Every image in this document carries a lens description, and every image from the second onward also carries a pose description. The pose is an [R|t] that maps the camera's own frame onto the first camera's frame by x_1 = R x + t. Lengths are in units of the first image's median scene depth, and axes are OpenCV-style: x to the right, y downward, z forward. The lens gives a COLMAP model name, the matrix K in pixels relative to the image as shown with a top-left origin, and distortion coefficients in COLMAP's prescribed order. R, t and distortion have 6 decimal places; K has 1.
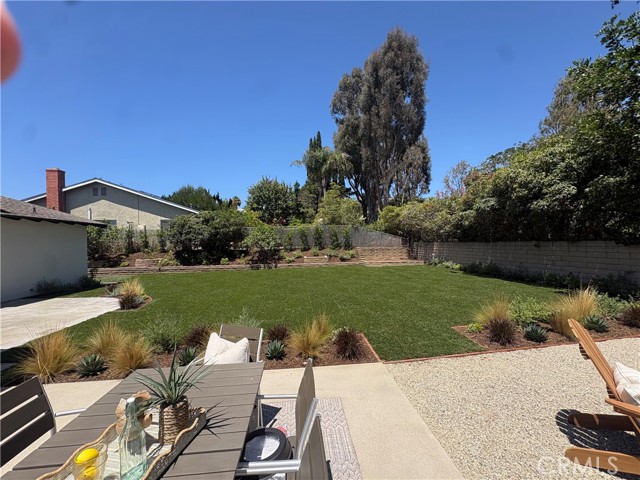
lens RADIAL K [[255.7, 0, 321.2], [0, 255.7, 238.4], [0, 0, 1]] dist [0.001865, 0.000127]
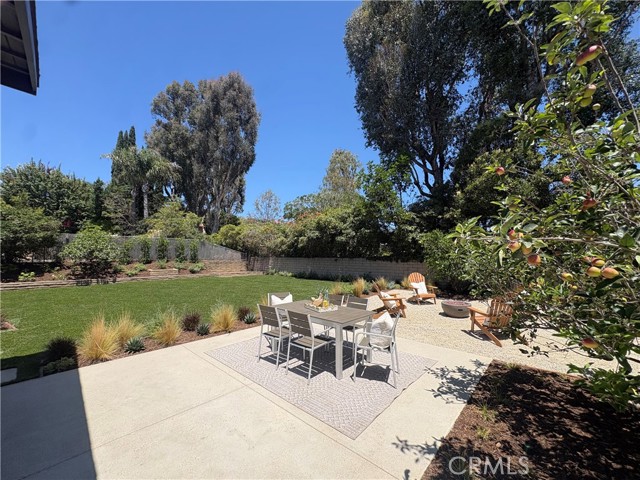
lens RADIAL K [[255.7, 0, 319.0], [0, 255.7, 240.8], [0, 0, 1]] dist [0.001865, 0.000127]
pose [[0.740230, 0.063531, 0.669346, -0.225350], [-0.030881, 0.997688, -0.060544, 0.002195], [-0.671645, 0.024147, 0.740480, -0.127179]]
